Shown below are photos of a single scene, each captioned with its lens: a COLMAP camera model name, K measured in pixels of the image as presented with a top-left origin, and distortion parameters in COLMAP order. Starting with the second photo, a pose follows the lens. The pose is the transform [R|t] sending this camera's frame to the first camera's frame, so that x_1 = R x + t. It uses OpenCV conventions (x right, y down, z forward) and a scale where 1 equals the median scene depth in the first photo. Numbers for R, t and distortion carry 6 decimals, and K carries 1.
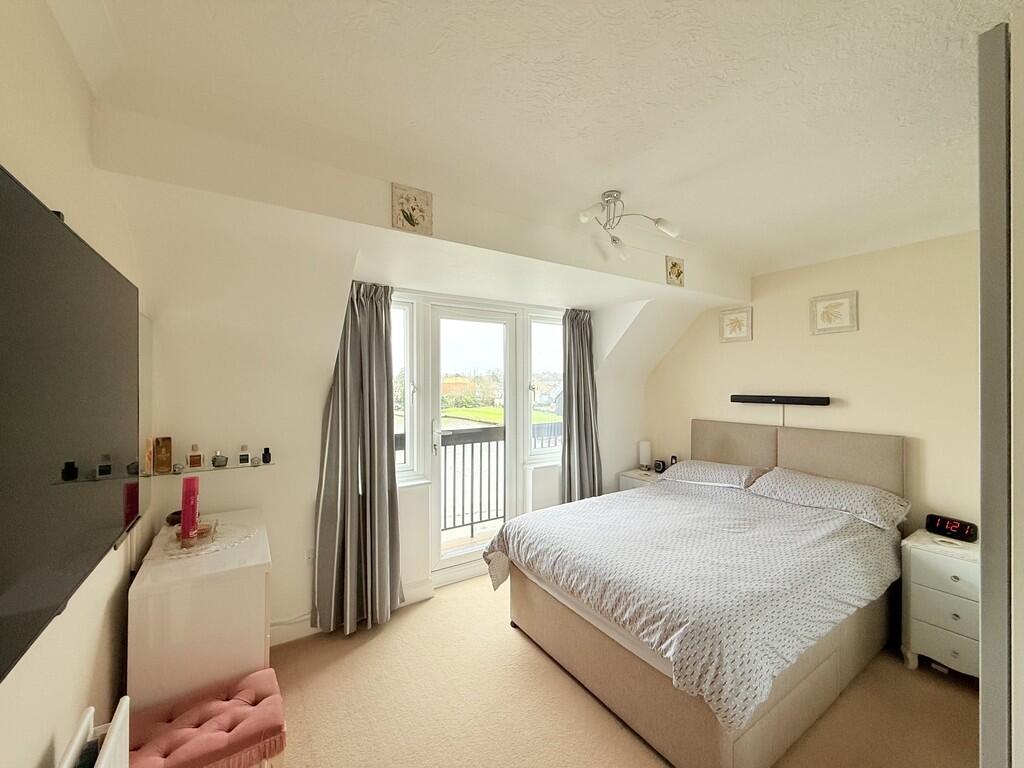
lens RADIAL K [[404.5, 0, 513.7], [0, 404.5, 384.1], [0, 0, 1]] dist [-0.003309, -0.000233]
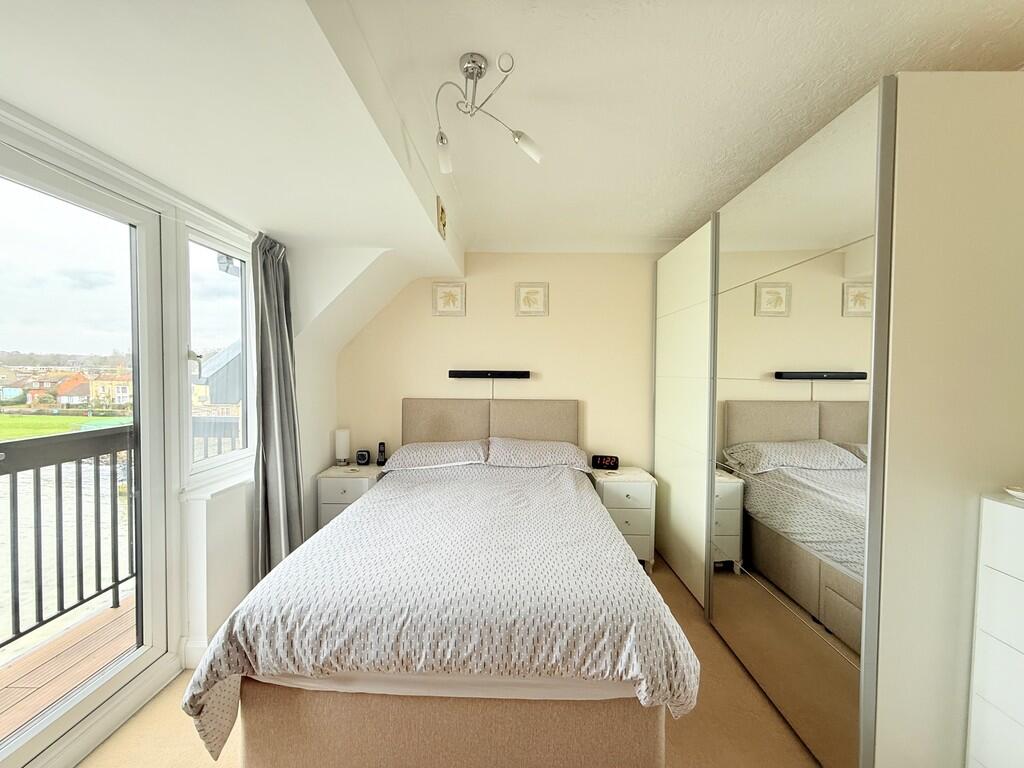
lens RADIAL K [[404.5, 0, 510.3], [0, 404.5, 382.6], [0, 0, 1]] dist [-0.003309, -0.000233]
pose [[0.567179, -0.015826, 0.823442, -0.212467], [-0.005963, 0.999710, 0.023321, 0.039575], [-0.823573, -0.018137, 0.566920, 0.395672]]
